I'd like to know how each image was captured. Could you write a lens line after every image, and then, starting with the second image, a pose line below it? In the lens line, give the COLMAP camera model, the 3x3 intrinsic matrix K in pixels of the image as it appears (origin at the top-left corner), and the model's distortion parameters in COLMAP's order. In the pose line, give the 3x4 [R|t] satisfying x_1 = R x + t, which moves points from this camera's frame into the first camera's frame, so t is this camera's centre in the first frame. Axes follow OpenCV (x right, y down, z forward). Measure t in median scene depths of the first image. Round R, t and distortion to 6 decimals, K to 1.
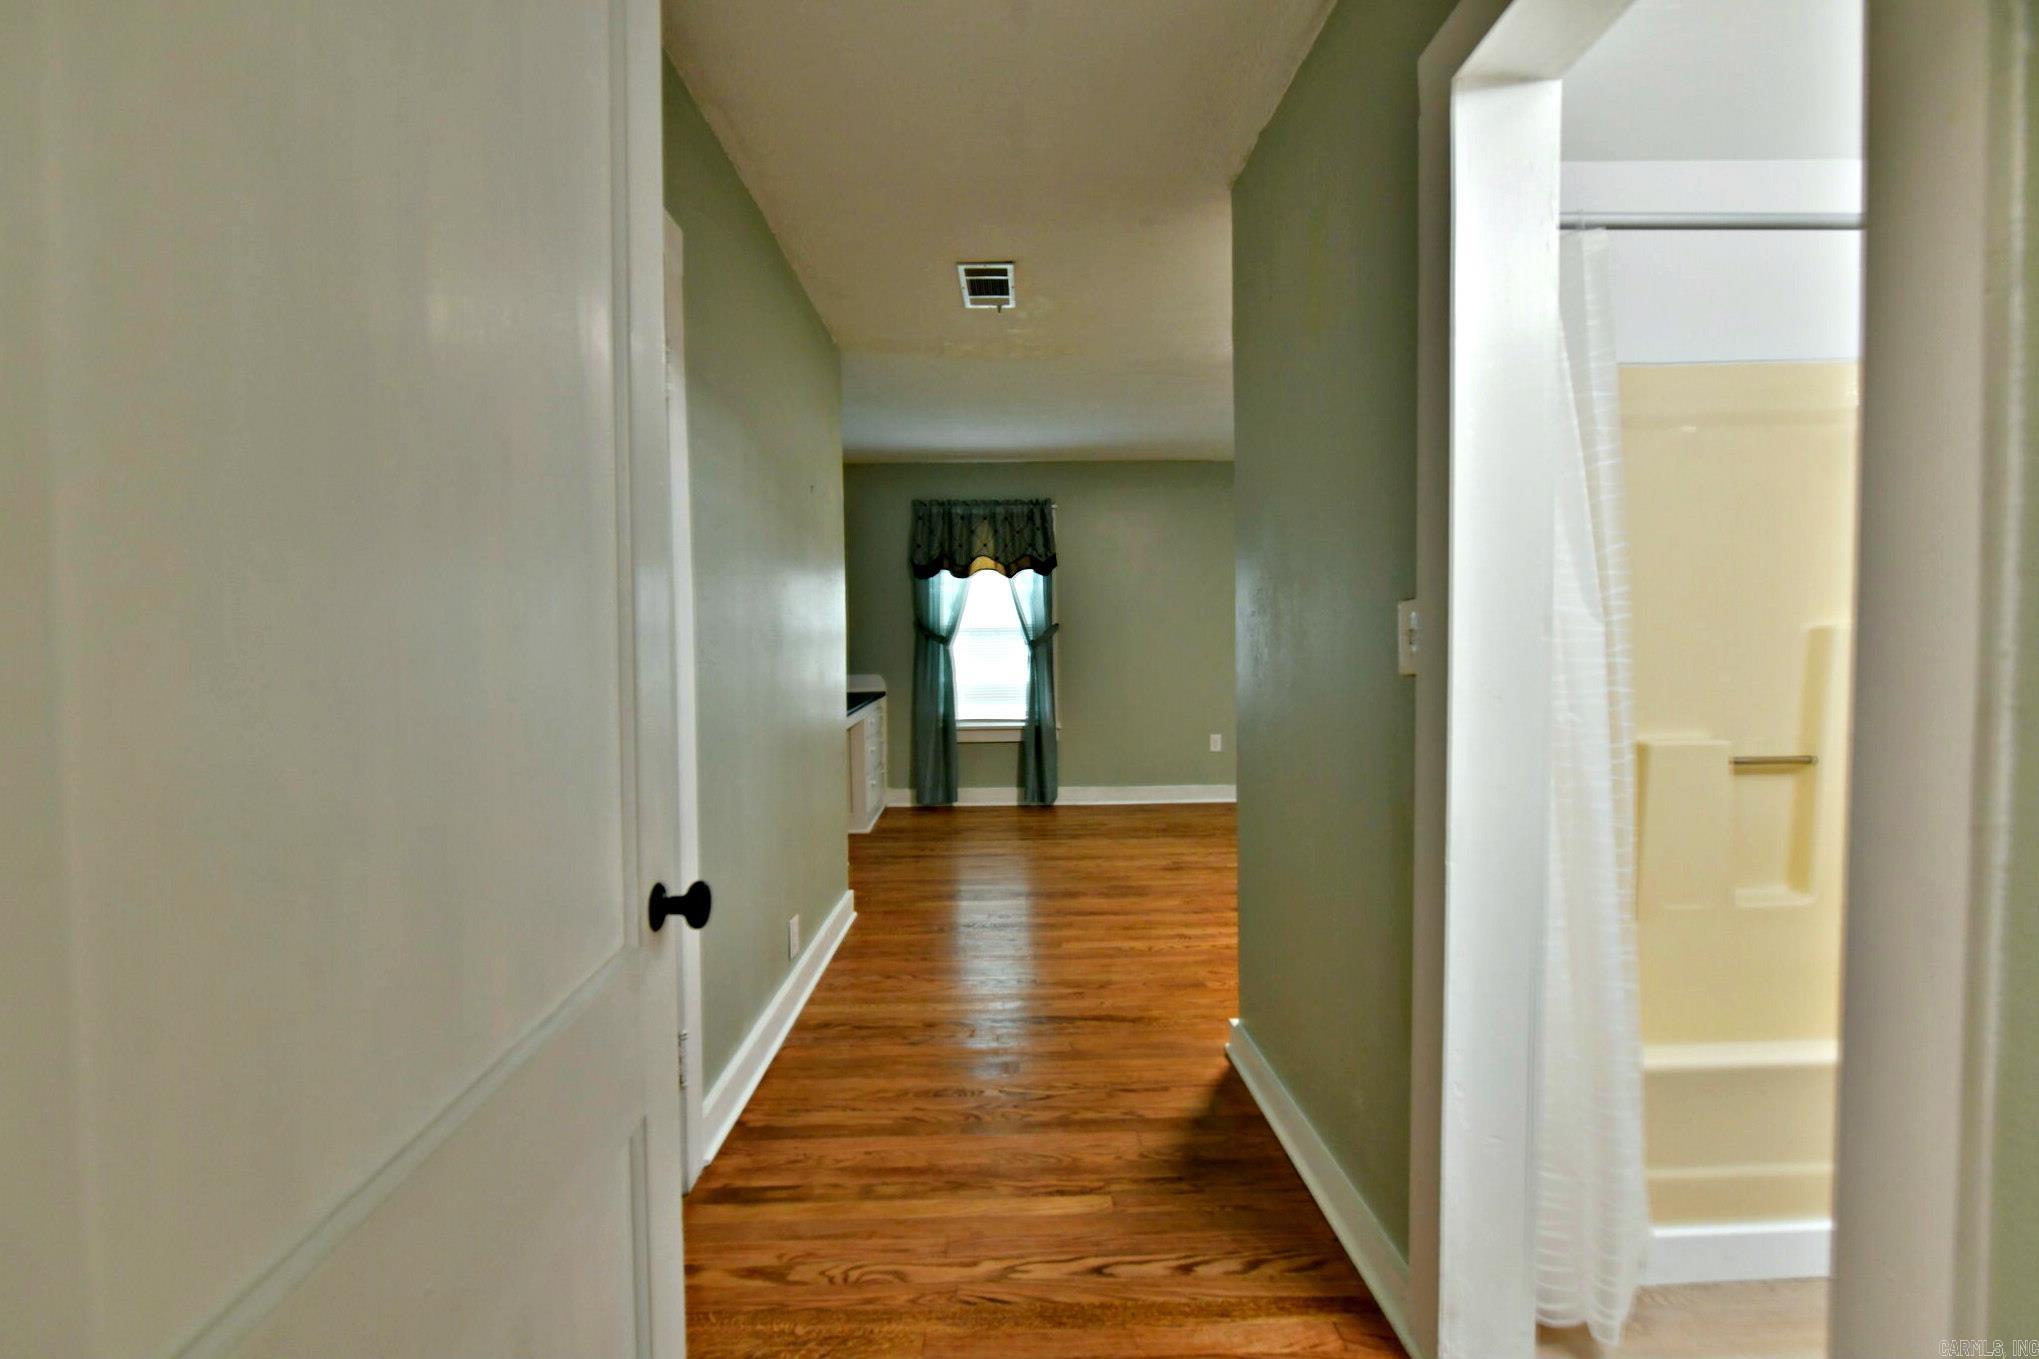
lens RADIAL K [[824.4, 0, 1019.5], [0, 824.4, 682.9], [0, 0, 1]] dist [-0.008345, -0.000296]
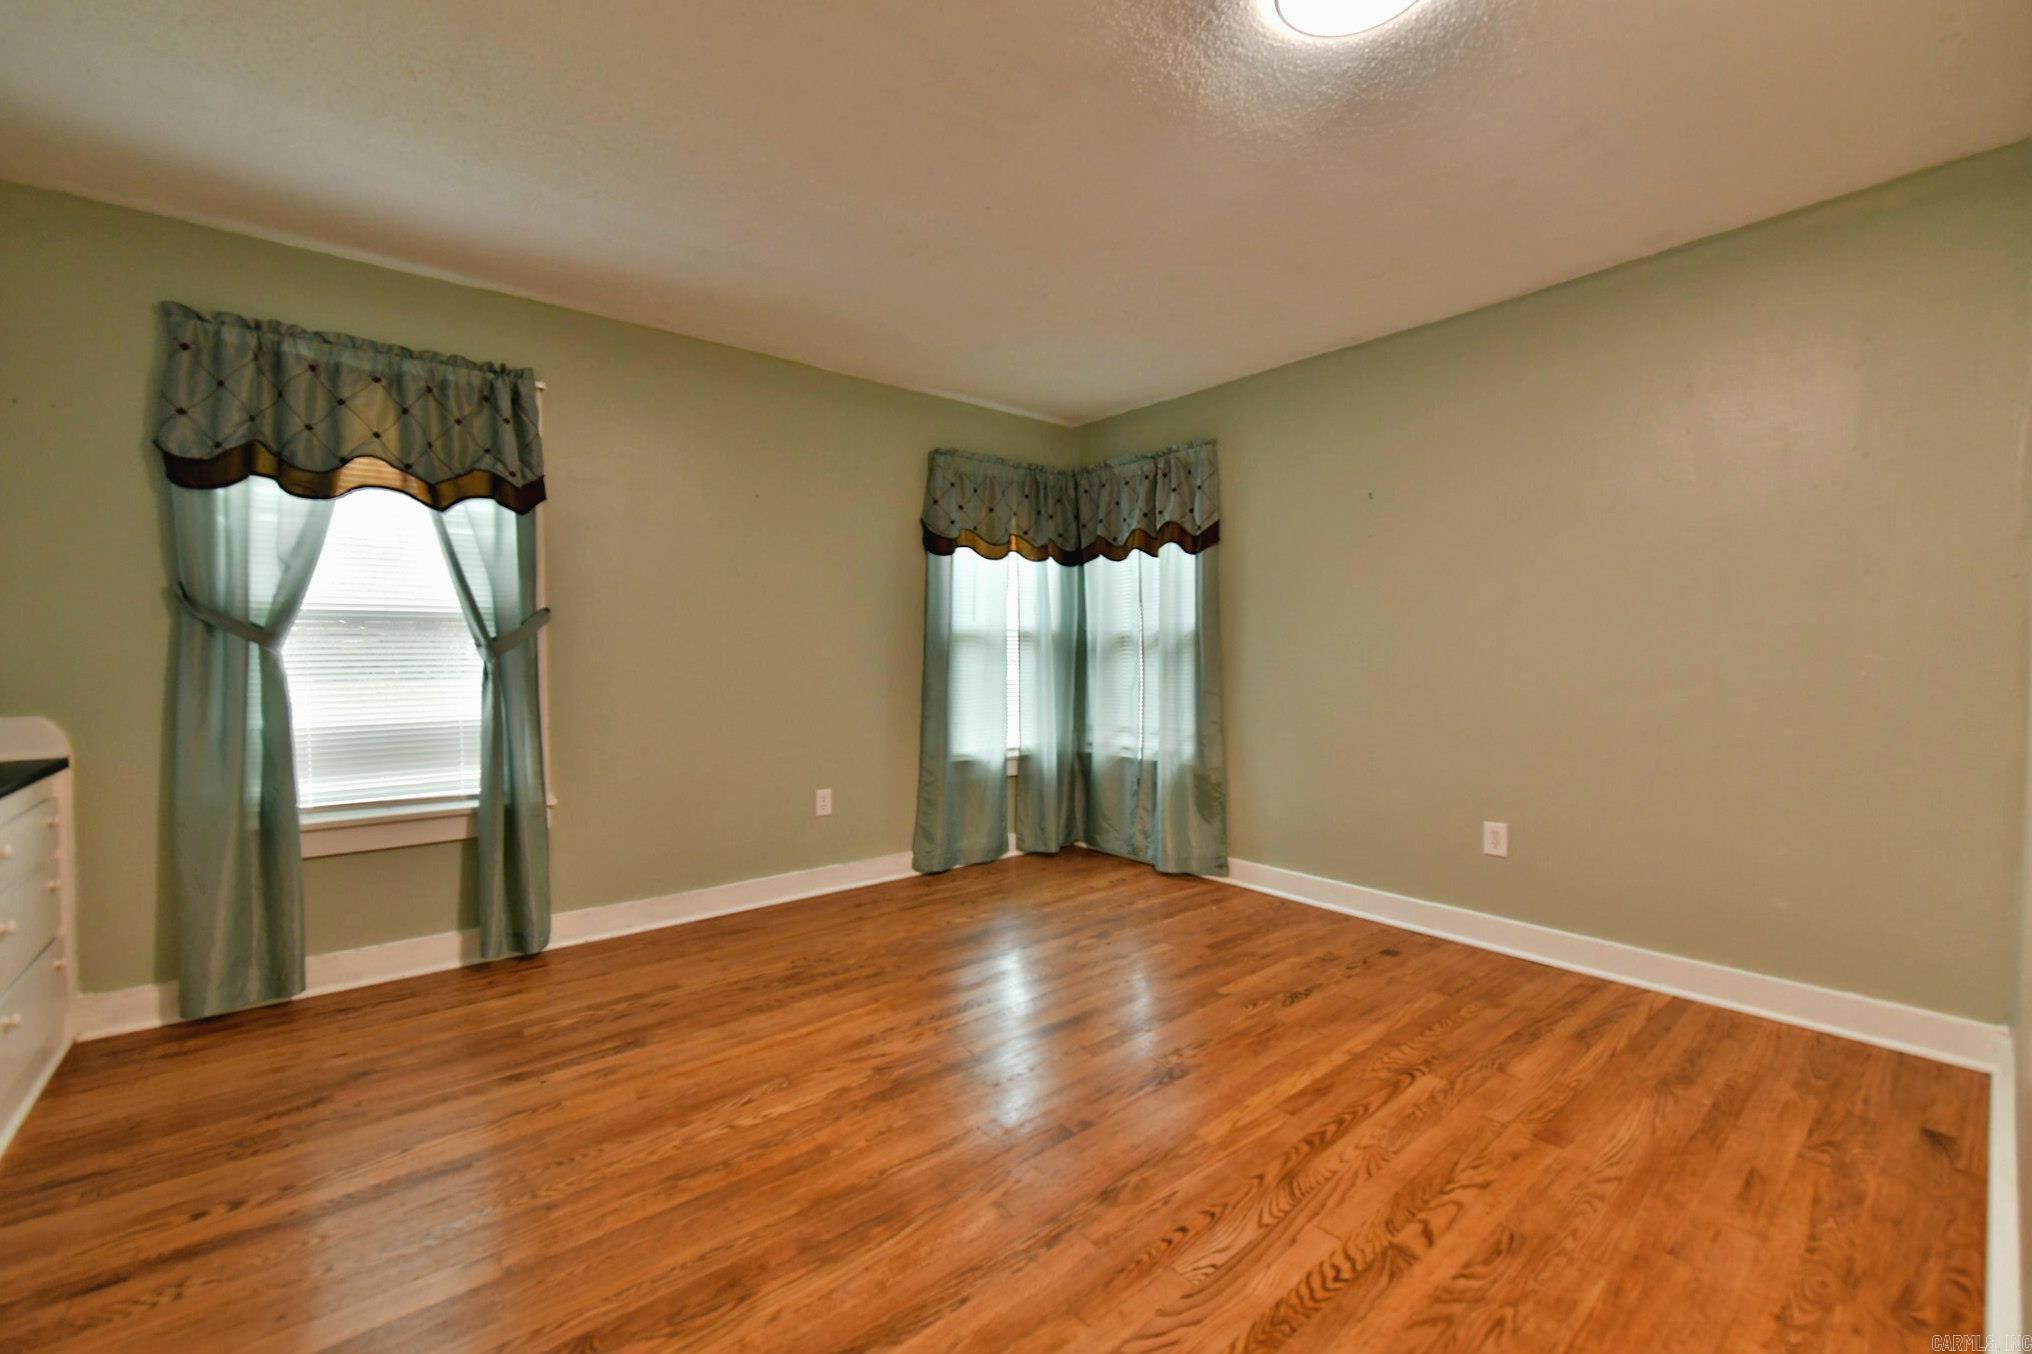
lens RADIAL K [[821.6, 0, 1016.0], [0, 821.6, 680.4], [0, 0, 1]] dist [-0.008345, -0.000296]
pose [[0.787117, -0.009619, 0.616729, -0.042884], [0.023274, 0.999630, -0.014113, -0.011160], [-0.616364, 0.025463, 0.787049, 0.404804]]
